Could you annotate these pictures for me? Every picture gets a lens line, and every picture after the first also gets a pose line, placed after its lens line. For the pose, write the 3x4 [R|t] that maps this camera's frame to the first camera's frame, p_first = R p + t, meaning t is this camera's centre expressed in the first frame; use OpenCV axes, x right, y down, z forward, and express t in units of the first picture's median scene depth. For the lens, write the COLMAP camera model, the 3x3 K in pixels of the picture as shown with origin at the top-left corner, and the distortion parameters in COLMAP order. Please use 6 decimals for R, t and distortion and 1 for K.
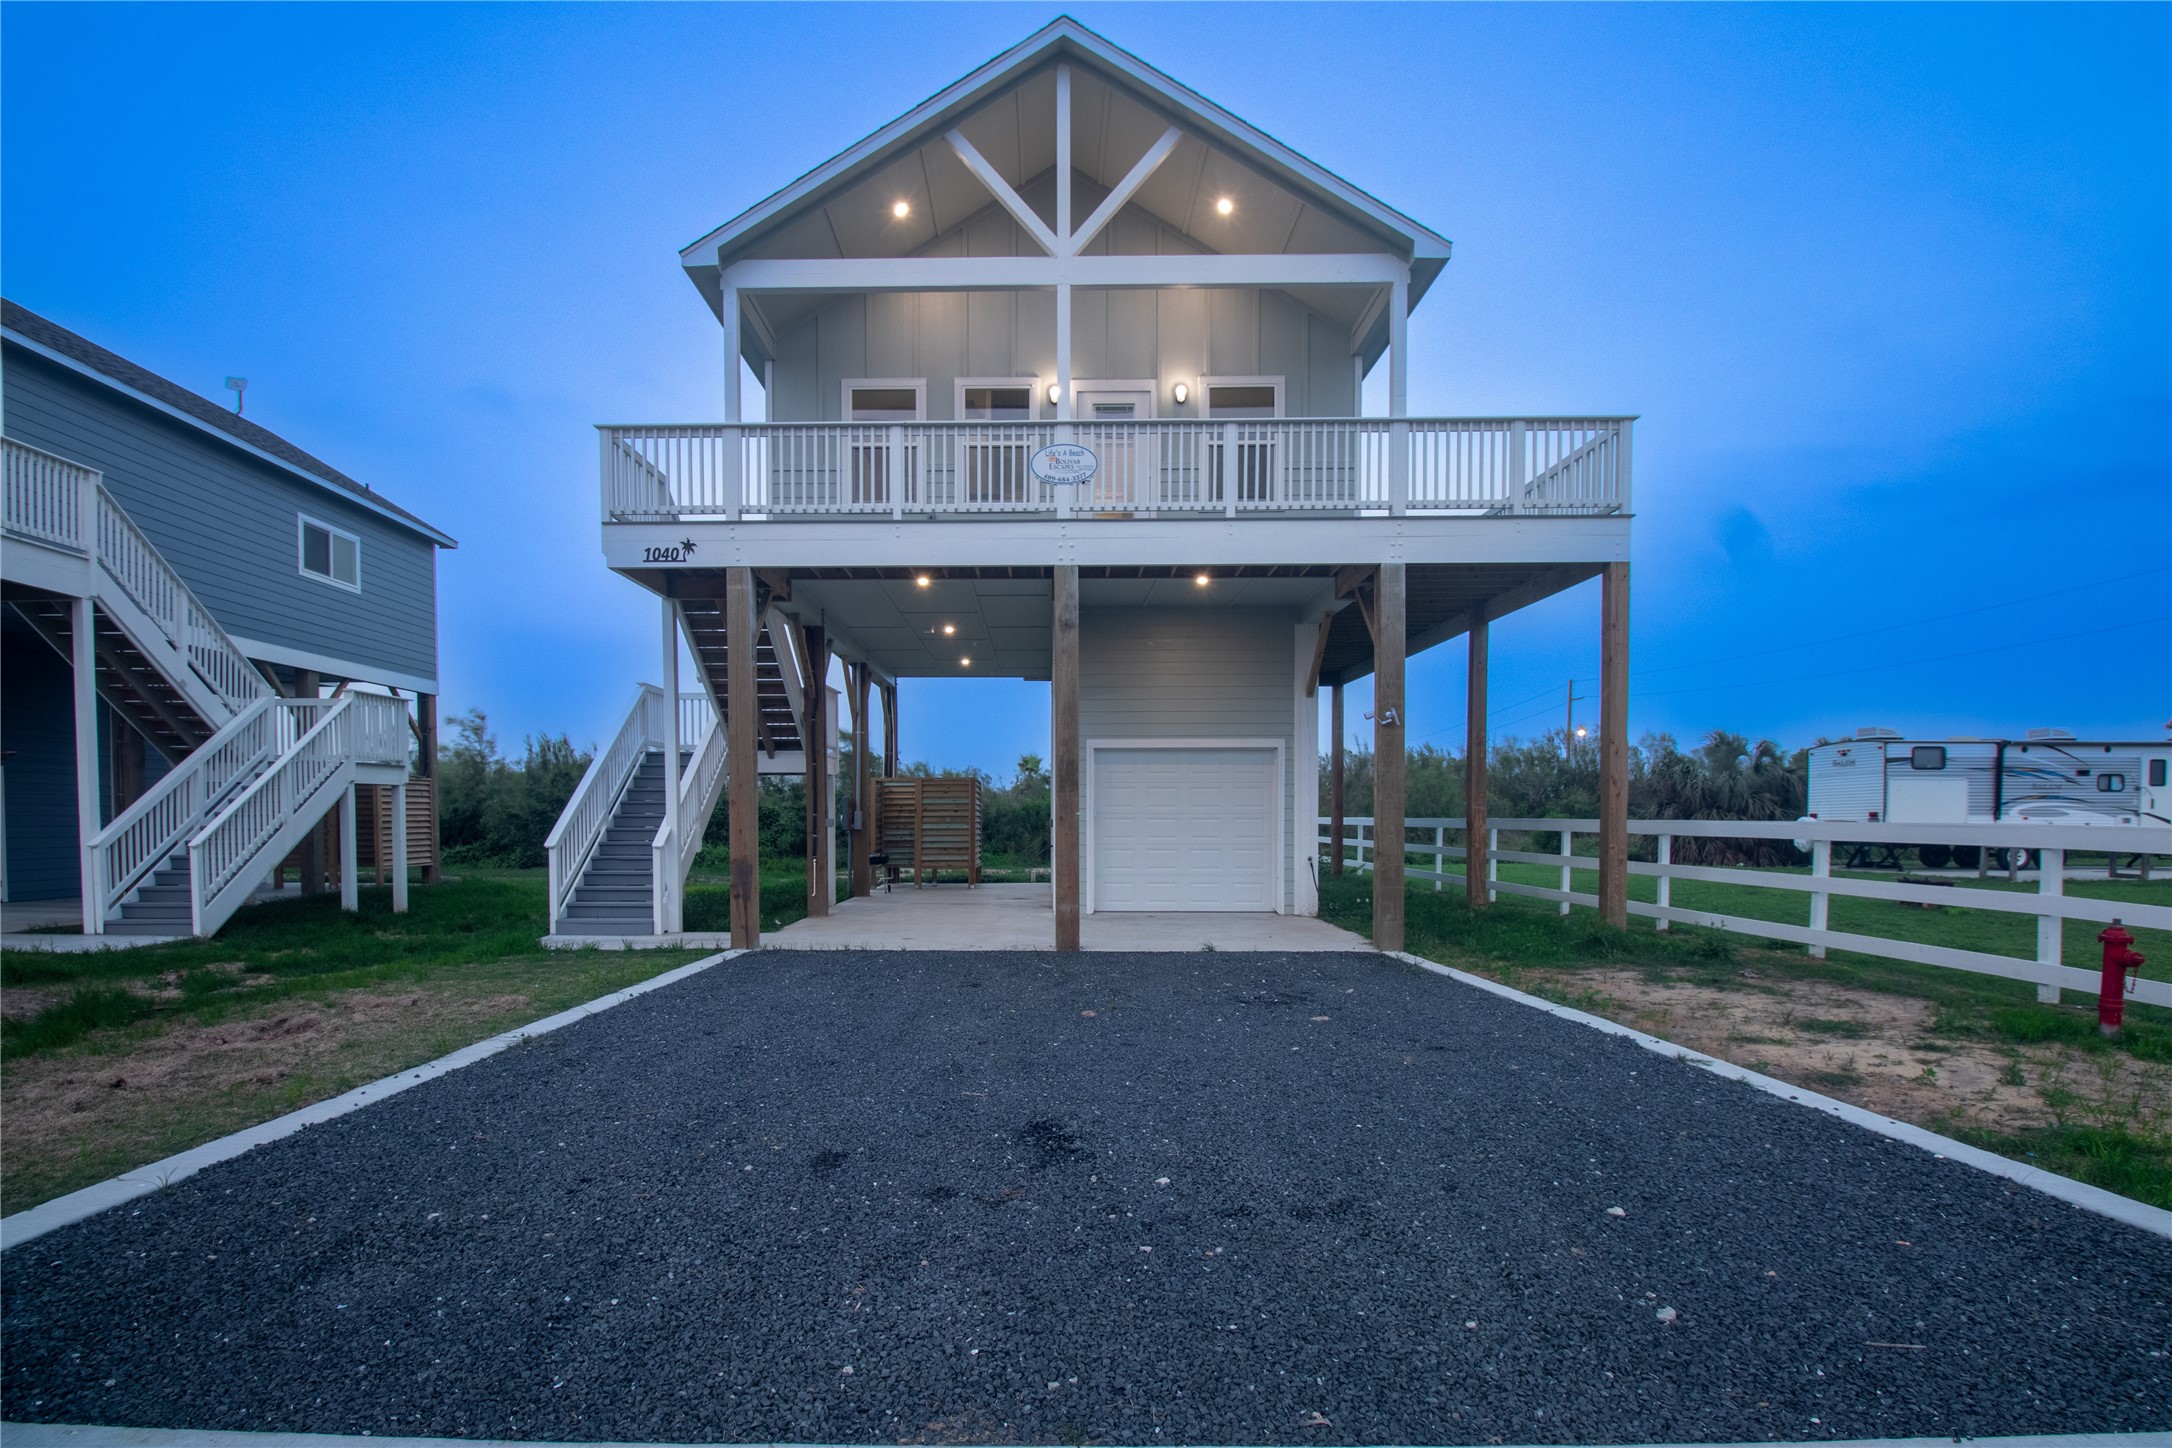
lens RADIAL K [[1083.5, 0, 1034.2], [0, 1083.5, 819.4], [0, 0, 1]] dist [-0.001496, -0.003490]
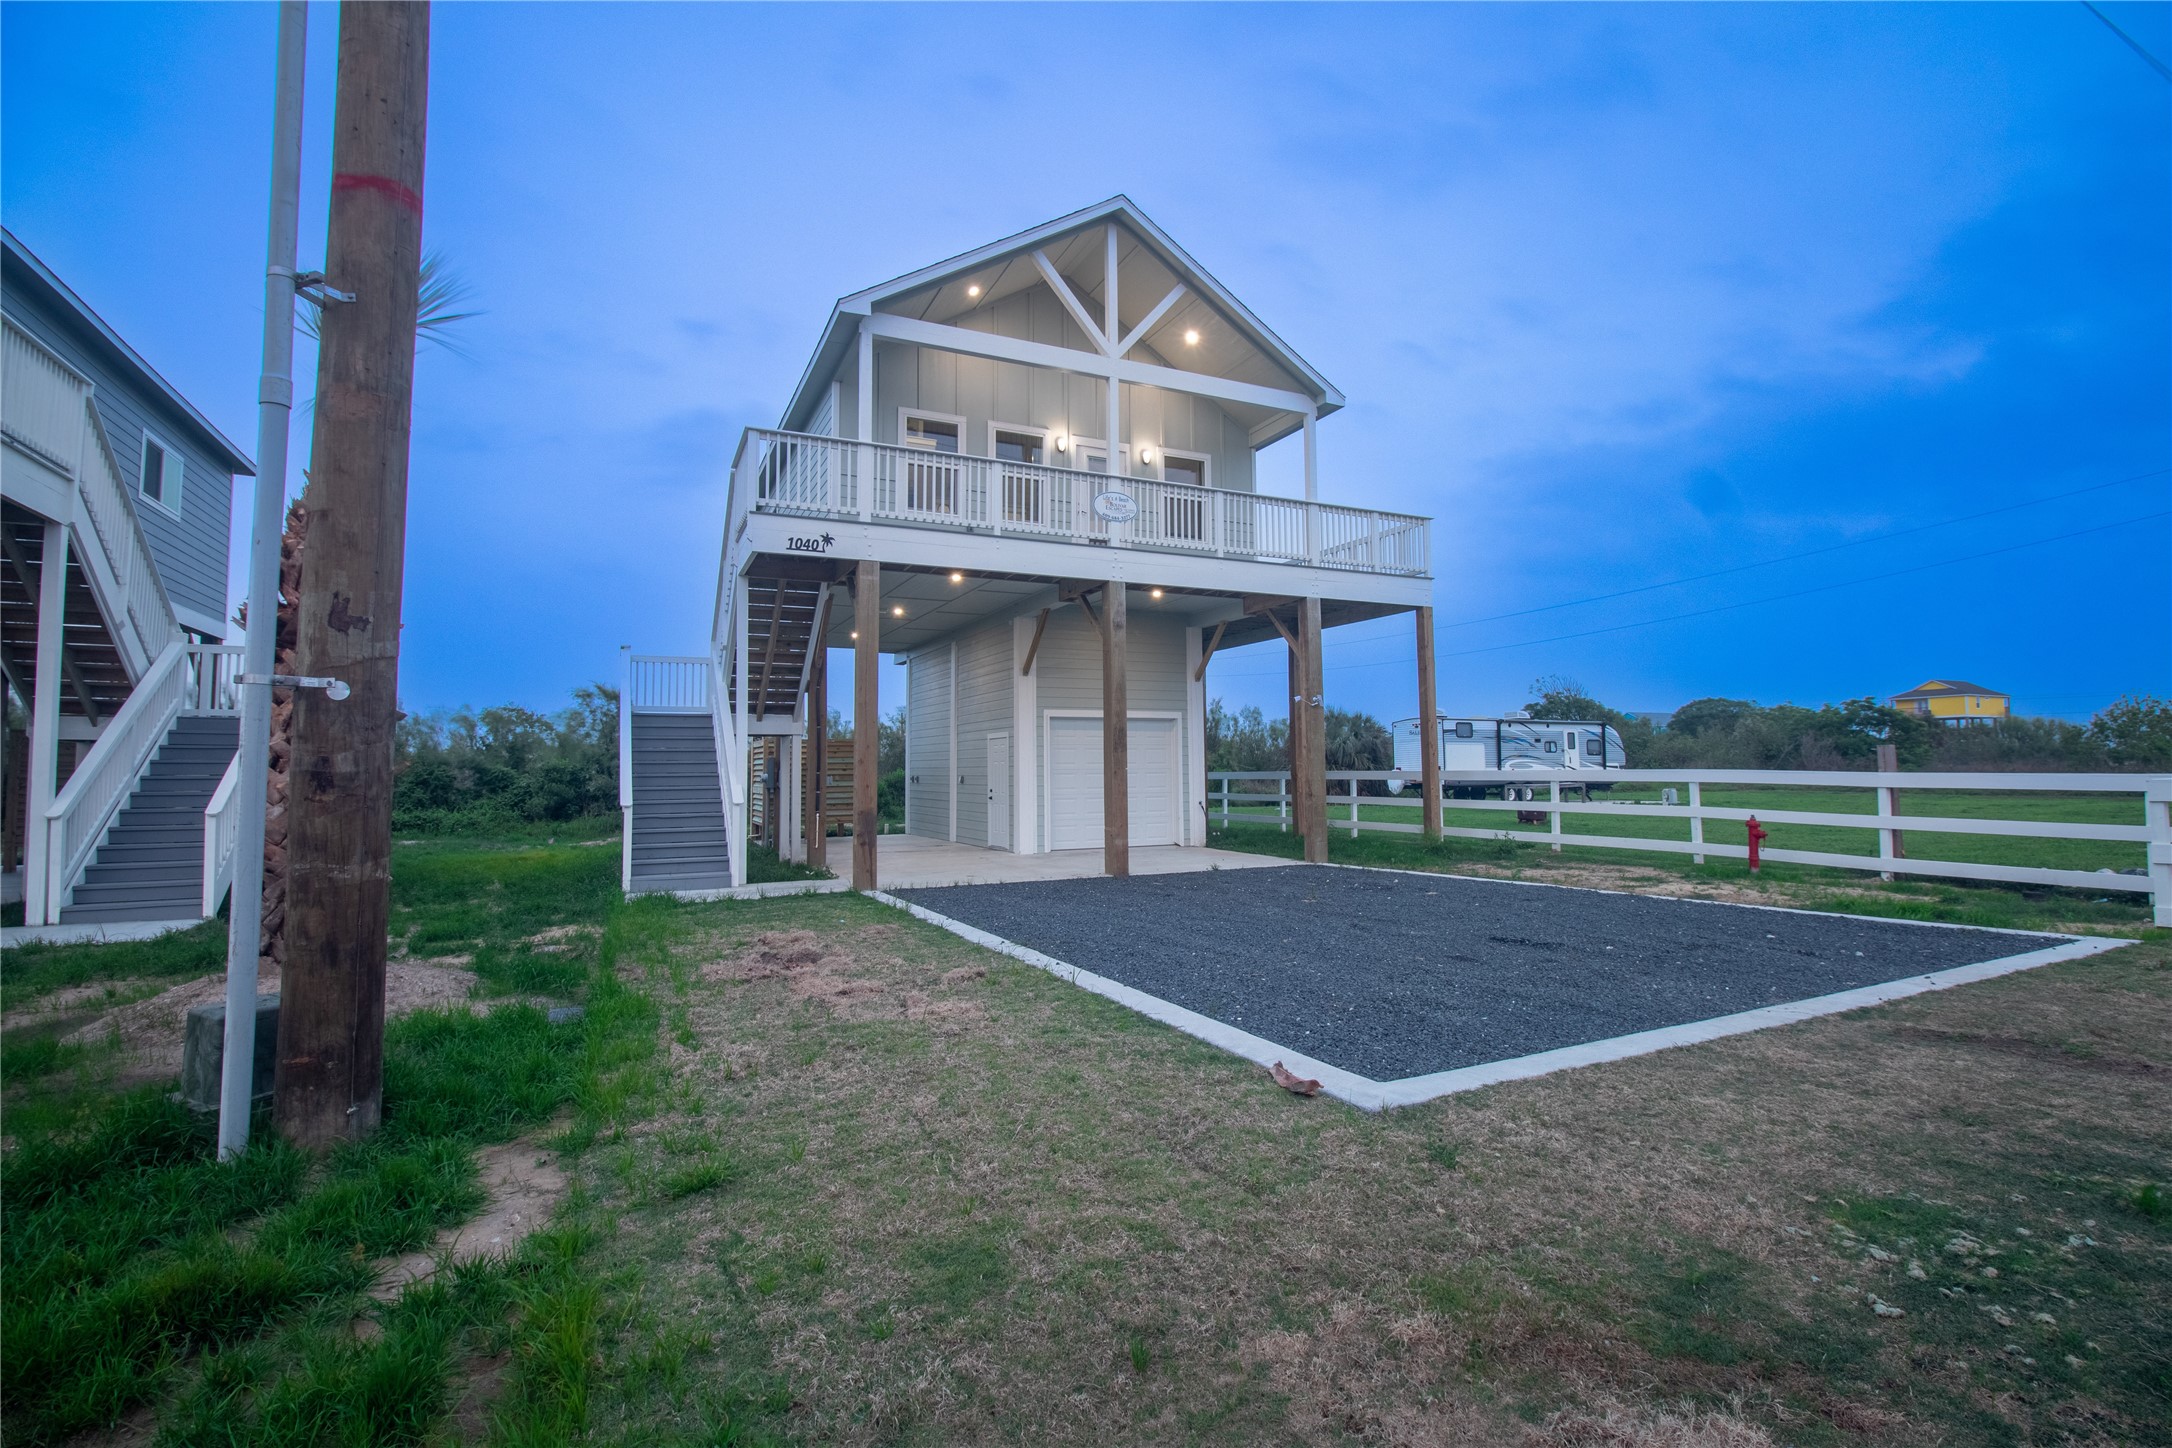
lens RADIAL K [[1030.1, 0, 1125.6], [0, 1030.1, 666.4], [0, 0, 1]] dist [0.002278, -0.001697]
pose [[0.881657, 0.040026, 0.470191, -0.489523], [0.010541, 0.994477, -0.104423, 0.000957], [-0.471774, 0.097021, 0.876365, -0.091388]]
